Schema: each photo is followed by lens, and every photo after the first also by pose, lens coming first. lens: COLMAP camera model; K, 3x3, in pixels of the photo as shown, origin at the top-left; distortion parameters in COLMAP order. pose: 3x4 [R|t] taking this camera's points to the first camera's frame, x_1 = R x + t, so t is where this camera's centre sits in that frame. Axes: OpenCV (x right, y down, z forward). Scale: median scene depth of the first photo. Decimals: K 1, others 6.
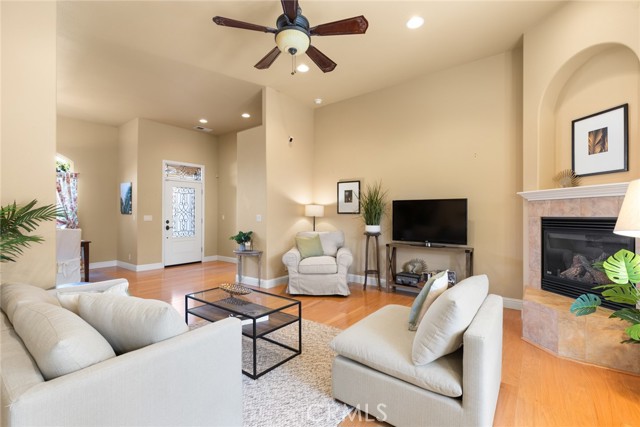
lens RADIAL K [[290.0, 0, 316.3], [0, 290.0, 211.9], [0, 0, 1]] dist [0.010065, 0.000733]
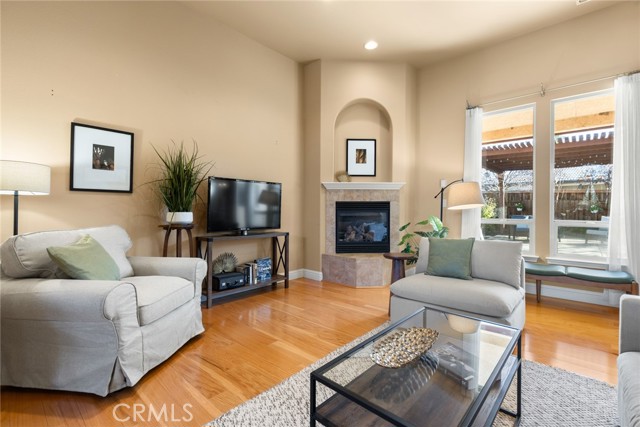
lens RADIAL K [[290.0, 0, 323.9], [0, 290.0, 210.2], [0, 0, 1]] dist [0.010065, 0.000733]
pose [[0.066766, -0.006590, 0.997747, -0.633512], [-0.011367, 0.999908, 0.007365, 0.051046], [-0.997704, -0.011833, 0.066685, 0.992159]]
